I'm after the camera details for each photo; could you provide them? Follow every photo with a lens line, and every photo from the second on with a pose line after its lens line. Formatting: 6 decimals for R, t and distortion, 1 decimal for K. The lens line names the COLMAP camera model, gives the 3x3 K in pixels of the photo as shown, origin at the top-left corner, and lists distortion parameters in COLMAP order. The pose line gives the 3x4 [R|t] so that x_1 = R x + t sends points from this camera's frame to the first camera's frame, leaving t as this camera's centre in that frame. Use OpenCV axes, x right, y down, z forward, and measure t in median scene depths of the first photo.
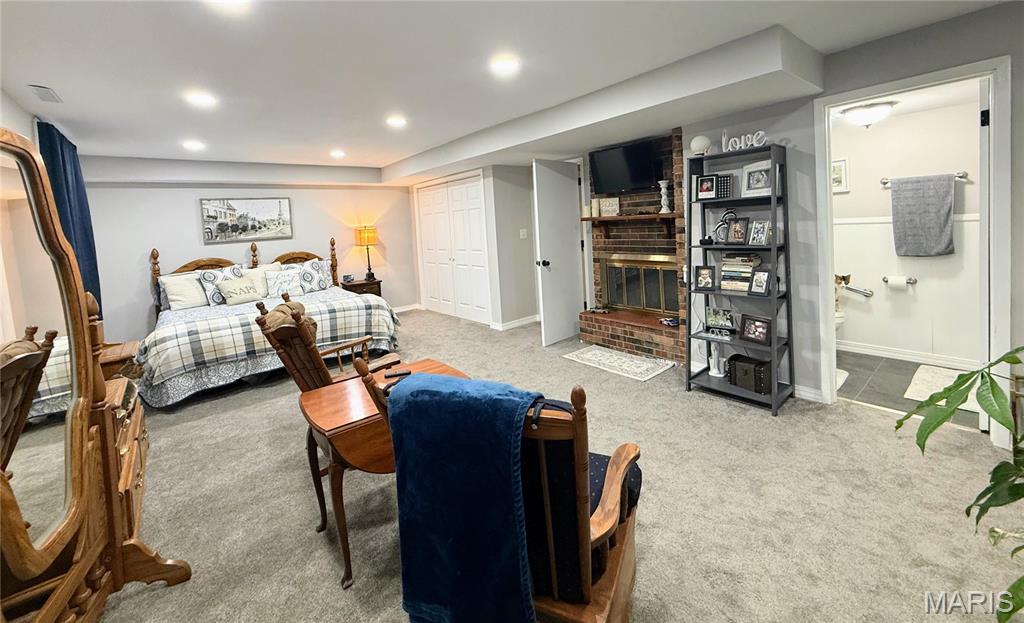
lens RADIAL K [[411.3, 0, 514.9], [0, 411.3, 240.7], [0, 0, 1]] dist [0.004479, 0.000483]
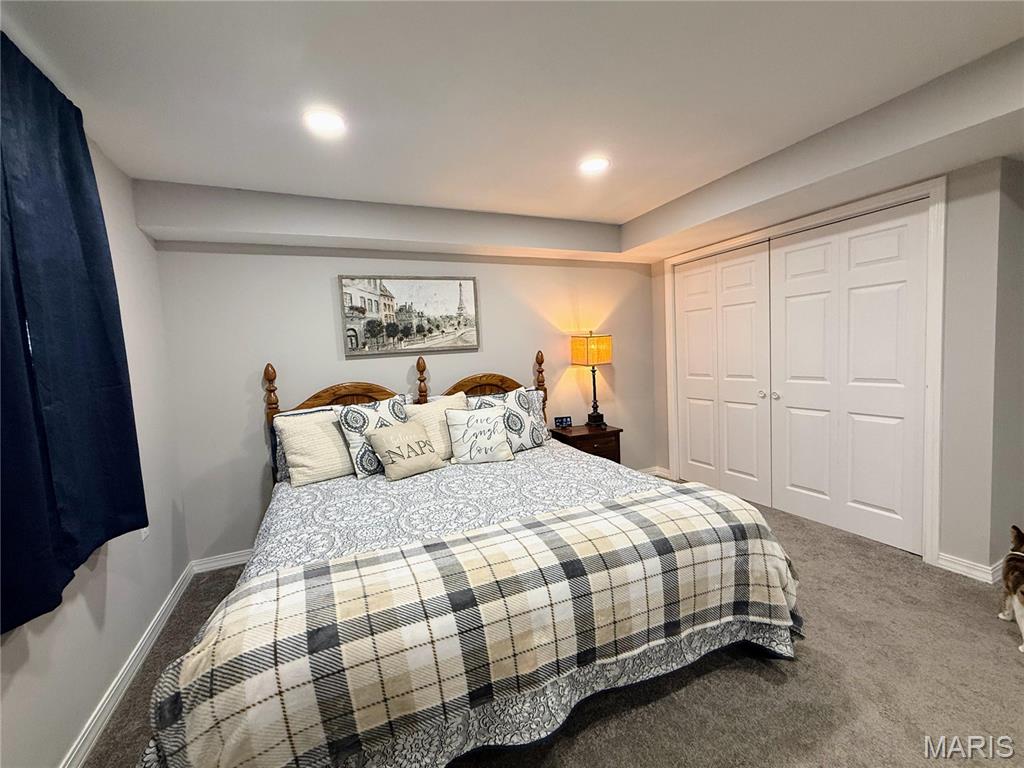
lens RADIAL K [[409.9, 0, 513.3], [0, 409.9, 385.3], [0, 0, 1]] dist [0.000753, -0.000486]
pose [[0.968817, 0.028323, -0.246152, -0.379443], [-0.015598, 0.998446, 0.053494, 0.012406], [0.247285, -0.047987, 0.967754, 0.495850]]
